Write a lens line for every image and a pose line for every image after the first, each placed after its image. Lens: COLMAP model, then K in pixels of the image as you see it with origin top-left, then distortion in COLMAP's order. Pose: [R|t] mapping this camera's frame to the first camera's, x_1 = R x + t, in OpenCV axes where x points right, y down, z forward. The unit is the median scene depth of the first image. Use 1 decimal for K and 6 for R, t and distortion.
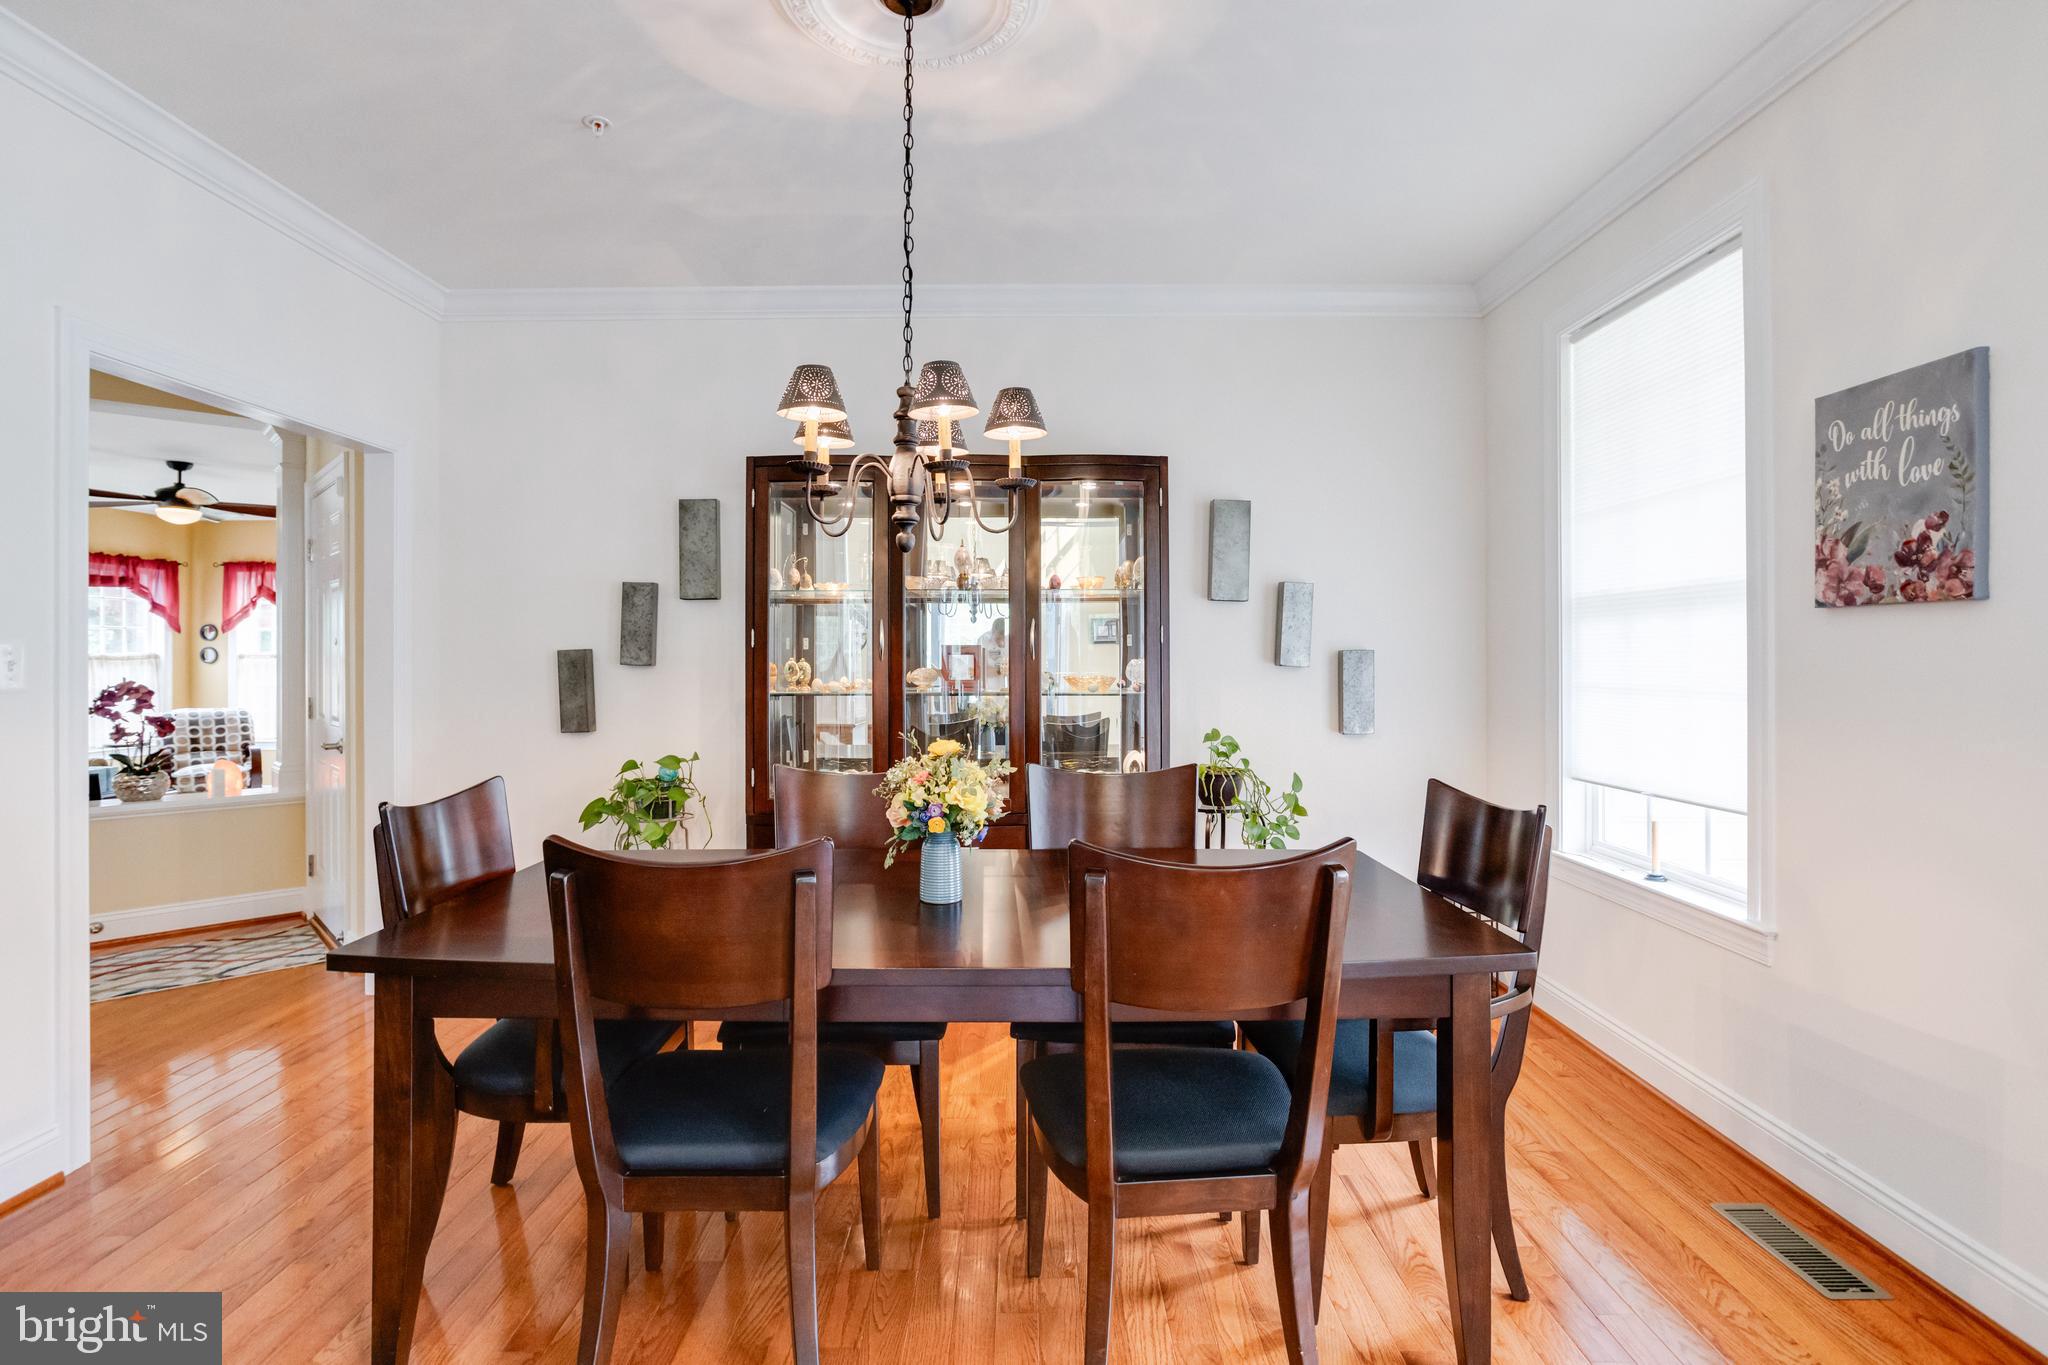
lens RADIAL K [[995.9, 0, 1022.8], [0, 995.9, 661.3], [0, 0, 1]] dist [-0.038927, 0.025628]
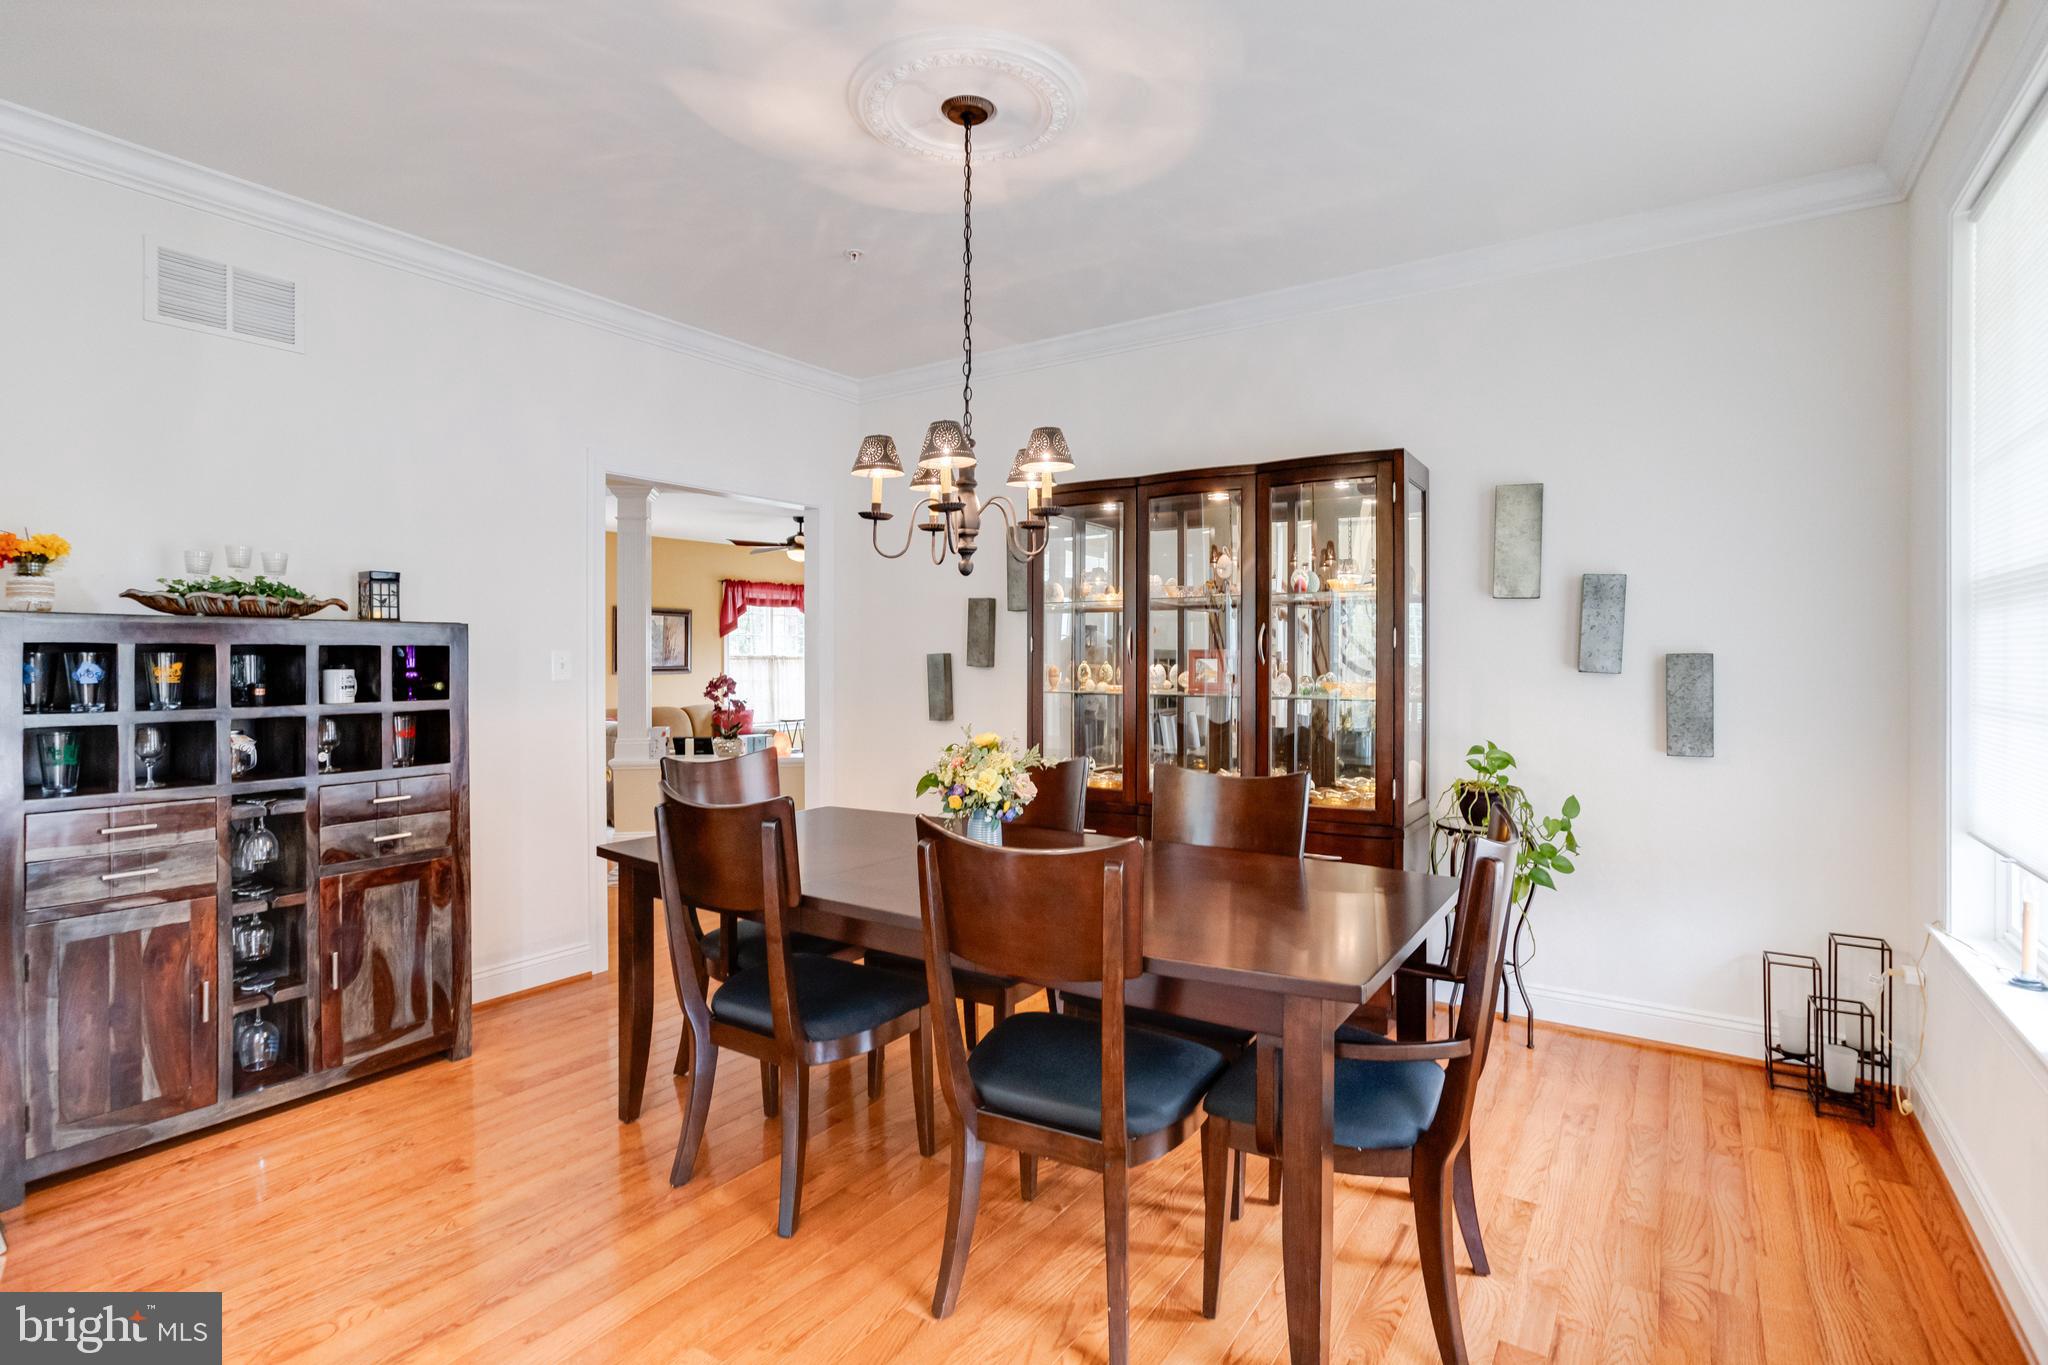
lens RADIAL K [[995.9, 0, 1022.8], [0, 995.9, 661.3], [0, 0, 1]] dist [-0.038927, 0.025628]
pose [[0.829631, 0.003526, -0.558302, 0.349995], [-0.003156, 0.999994, 0.001626, -0.004605], [0.558304, 0.000413, 0.829636, 0.022166]]
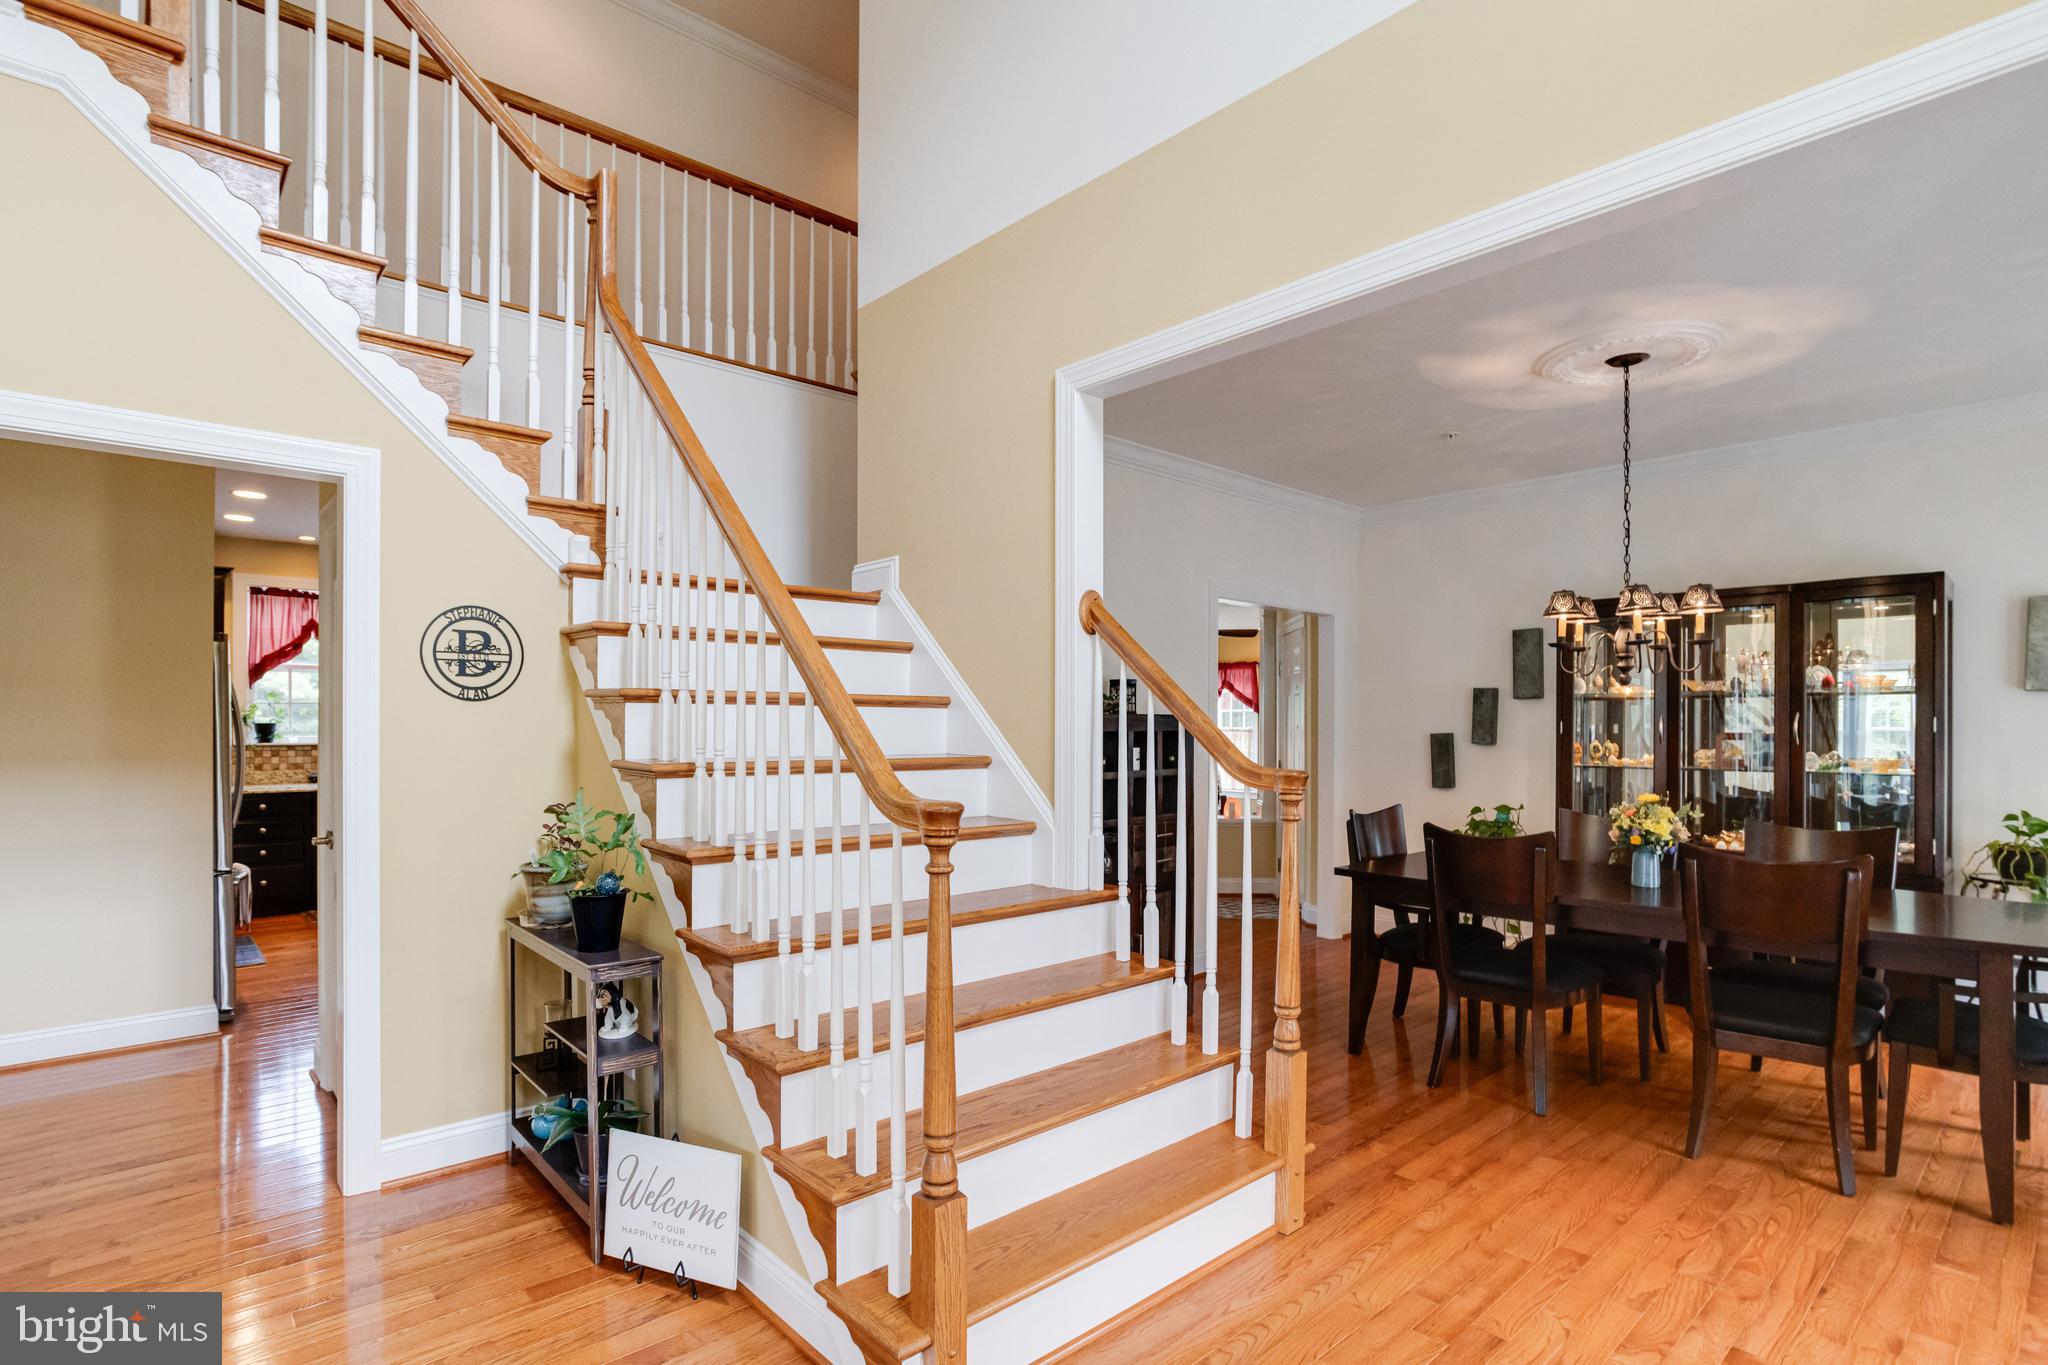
lens RADIAL K [[1020.2, 0, 990.9], [0, 1020.2, 735.3], [0, 0, 1]] dist [-0.065068, 0.029284]
pose [[0.659392, 0.006878, -0.751768, 0.261992], [-0.003637, 0.999976, 0.005959, -0.016152], [0.751790, -0.001195, 0.659401, -0.557716]]
